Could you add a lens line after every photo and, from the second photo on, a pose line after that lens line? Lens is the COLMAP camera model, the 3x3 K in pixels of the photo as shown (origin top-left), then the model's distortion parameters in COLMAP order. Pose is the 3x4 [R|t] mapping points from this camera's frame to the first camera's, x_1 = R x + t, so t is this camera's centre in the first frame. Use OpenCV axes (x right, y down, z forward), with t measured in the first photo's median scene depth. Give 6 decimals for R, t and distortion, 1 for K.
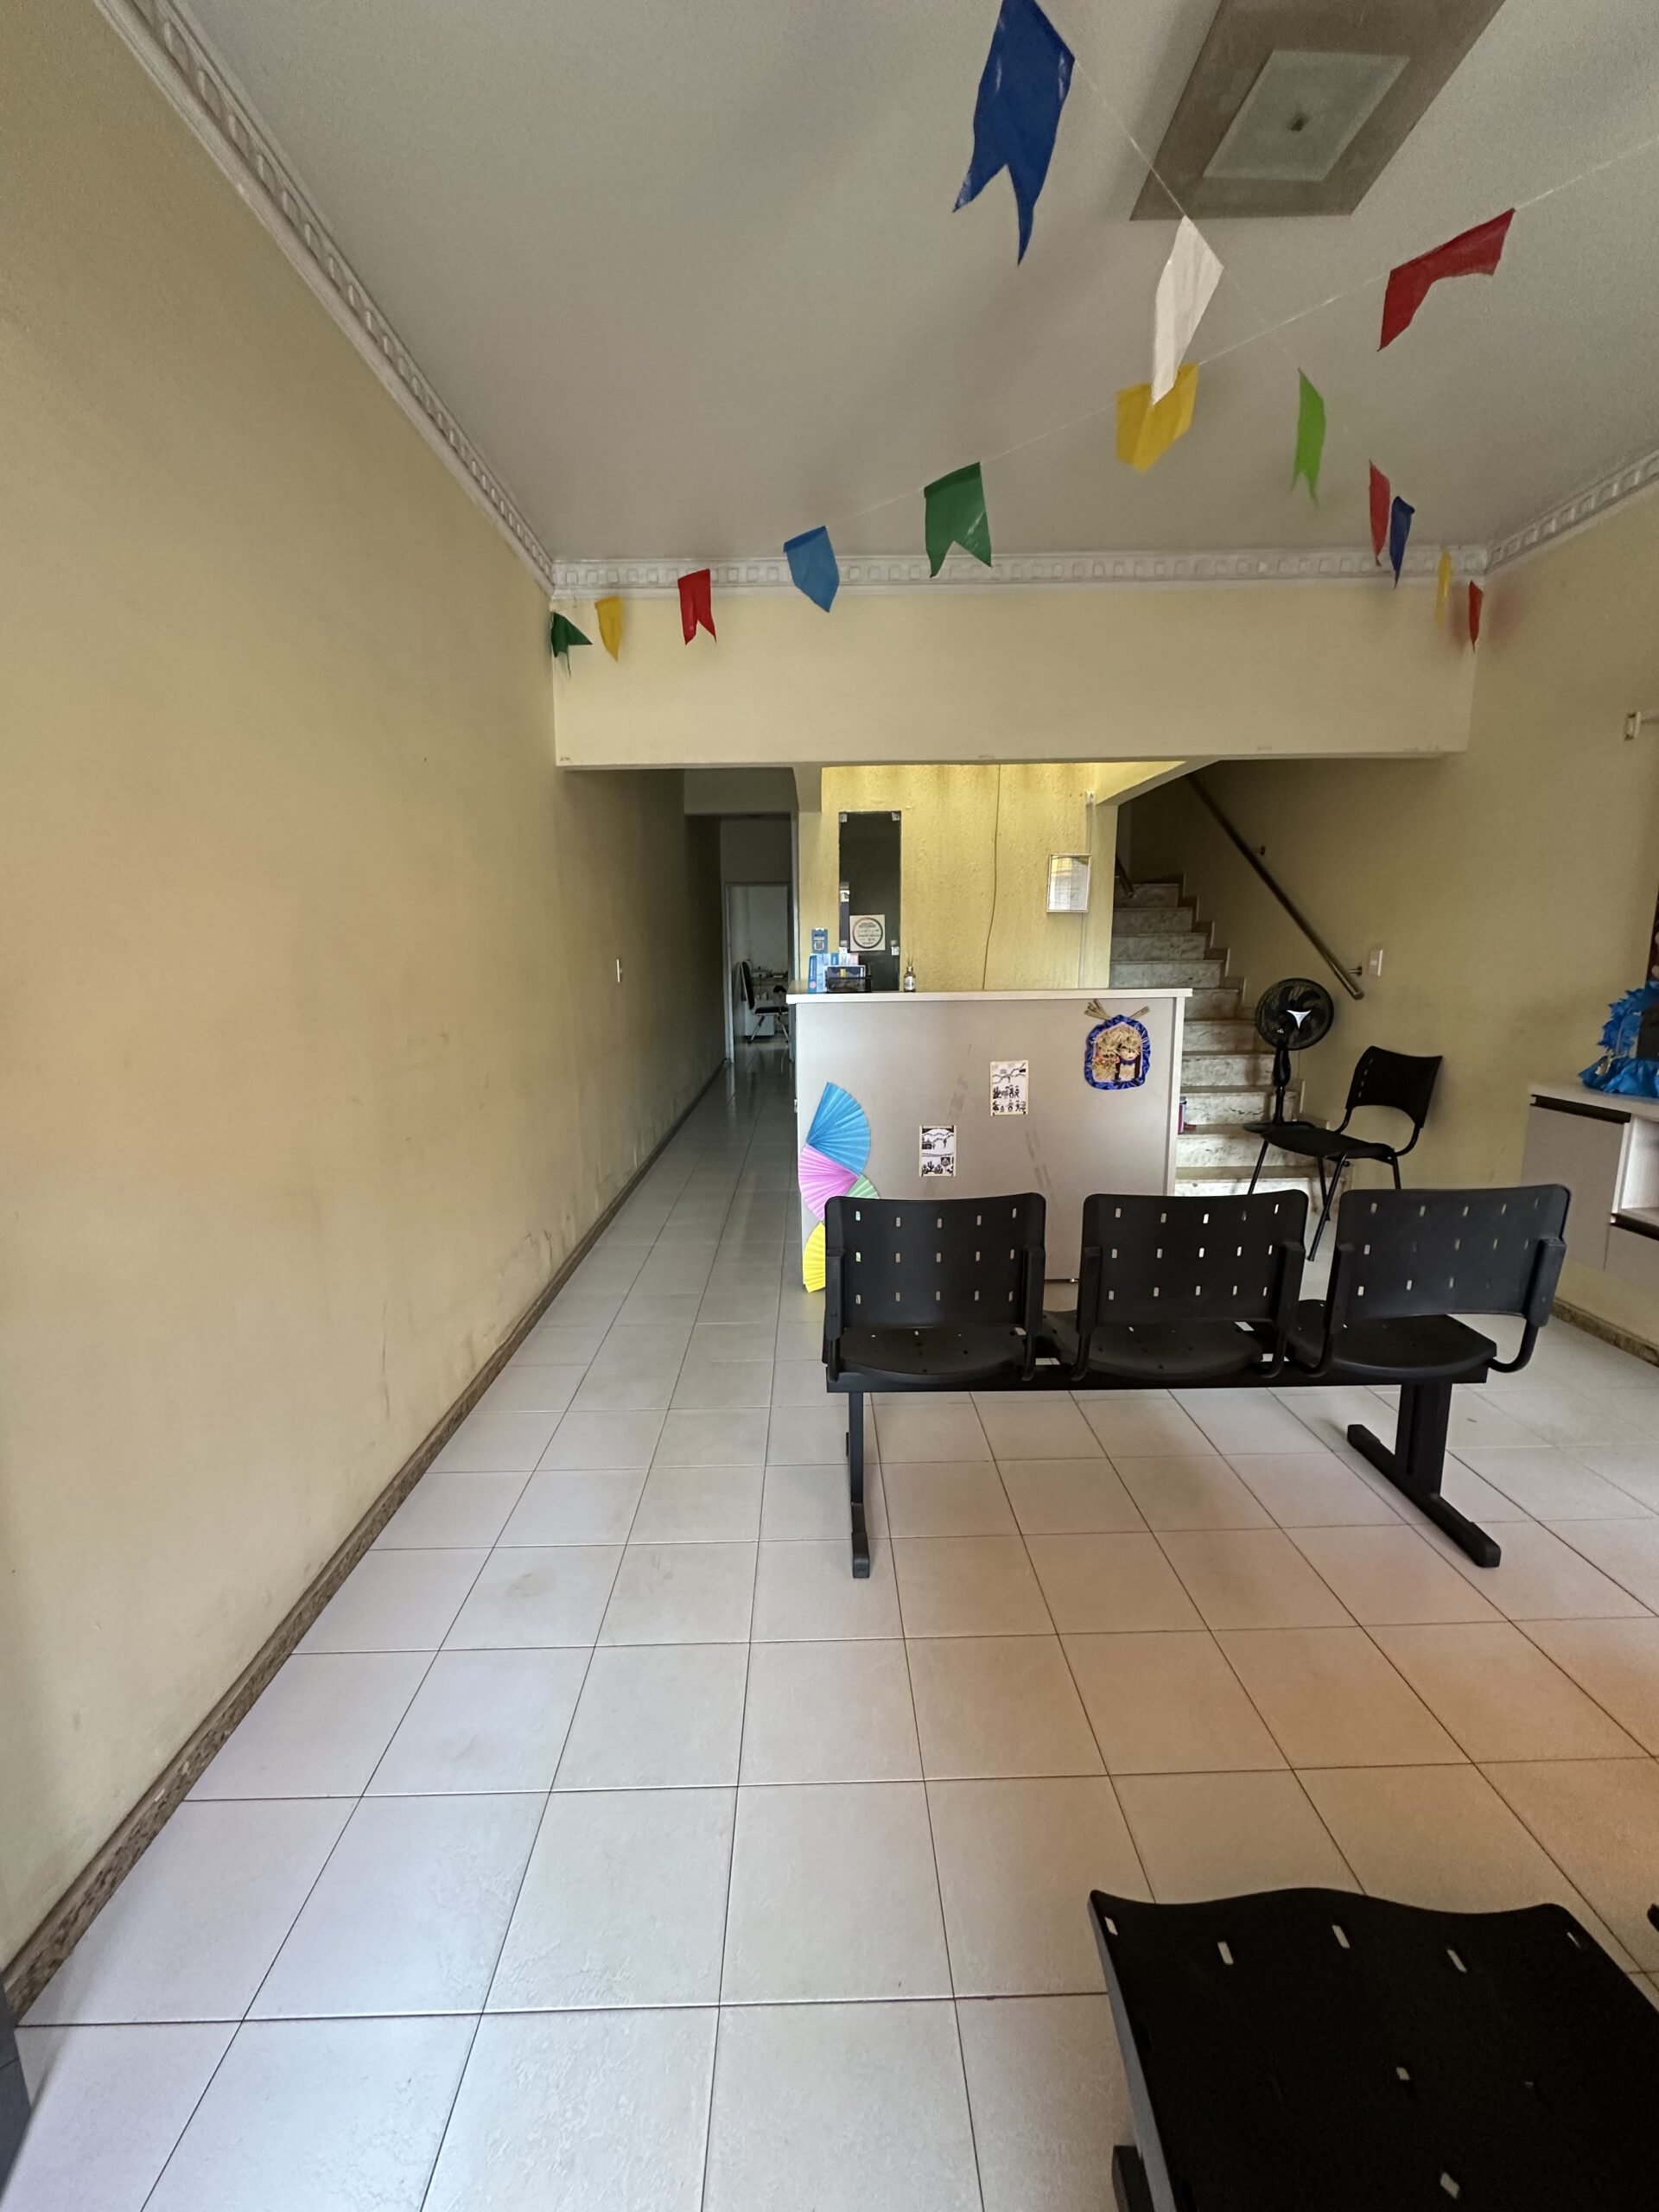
lens RADIAL K [[883.2, 0, 829.5], [0, 883.2, 1106.0], [0, 0, 1]] dist [-0.002809, 0.000231]
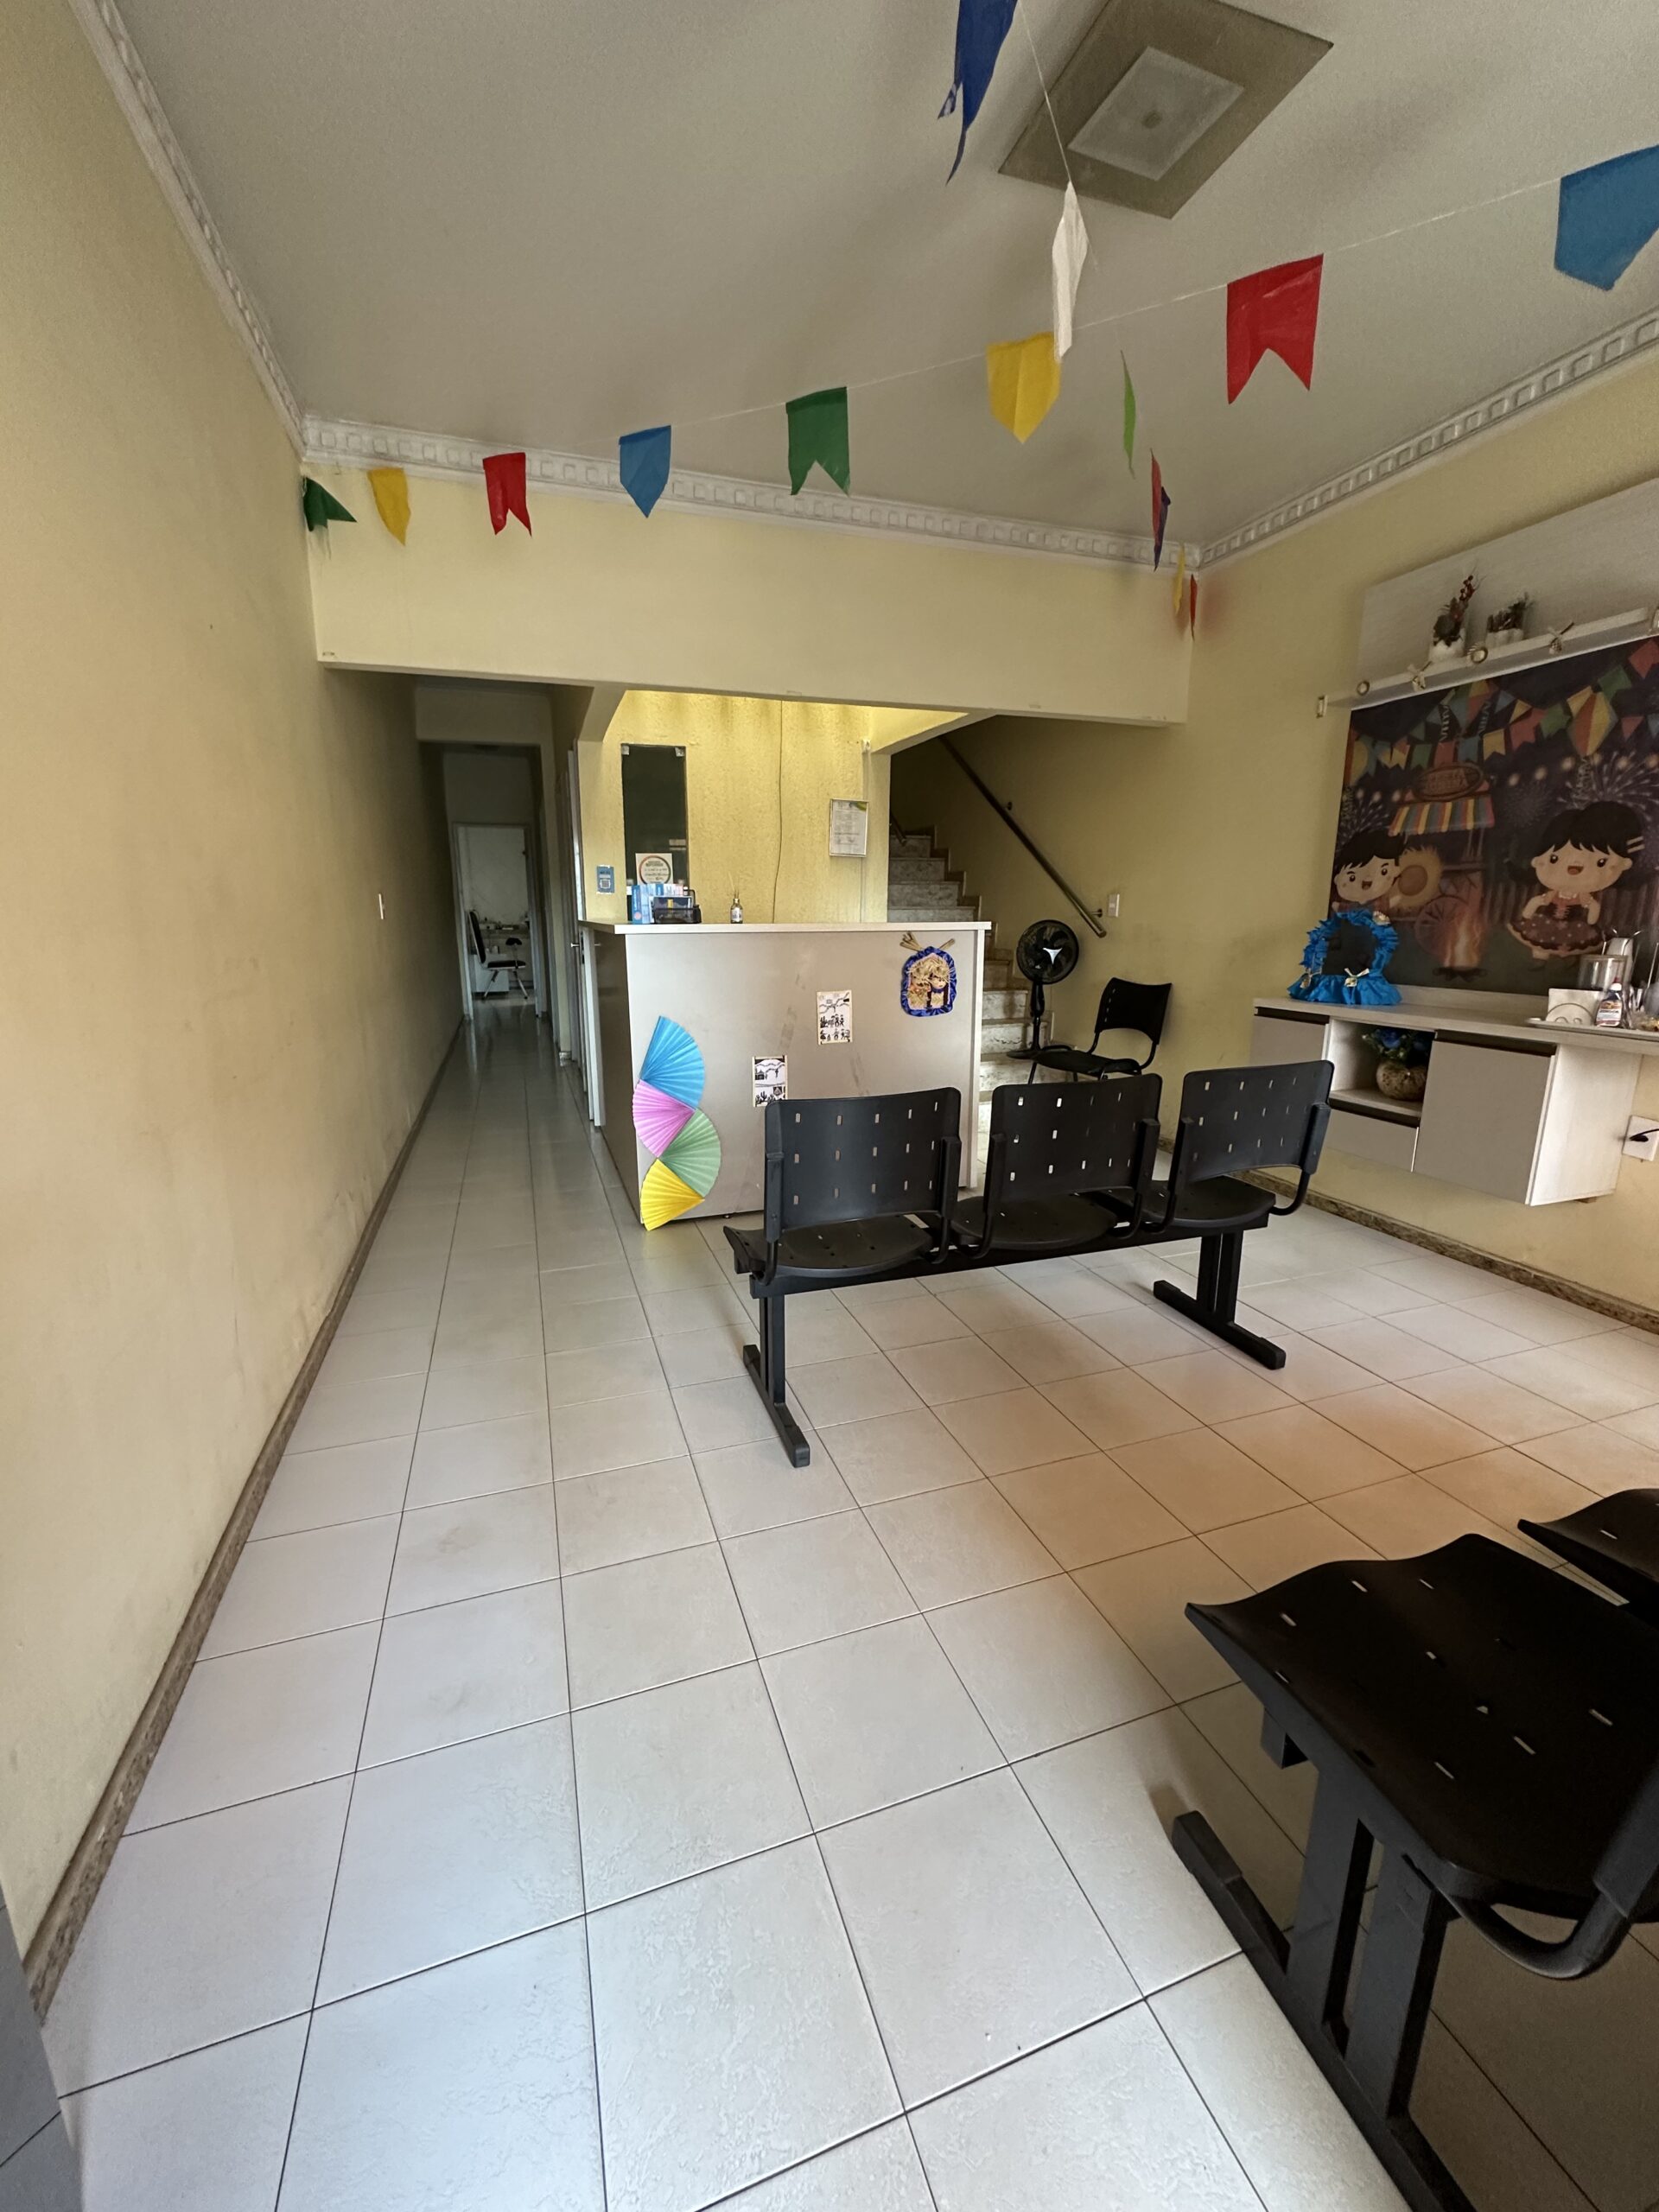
lens RADIAL K [[883.2, 0, 829.5], [0, 883.2, 1106.0], [0, 0, 1]] dist [-0.002809, 0.000231]
pose [[0.950518, -0.056288, 0.305526, -0.128231], [0.042699, 0.997786, 0.050983, 0.031077], [-0.307720, -0.035414, 0.950818, 0.004651]]
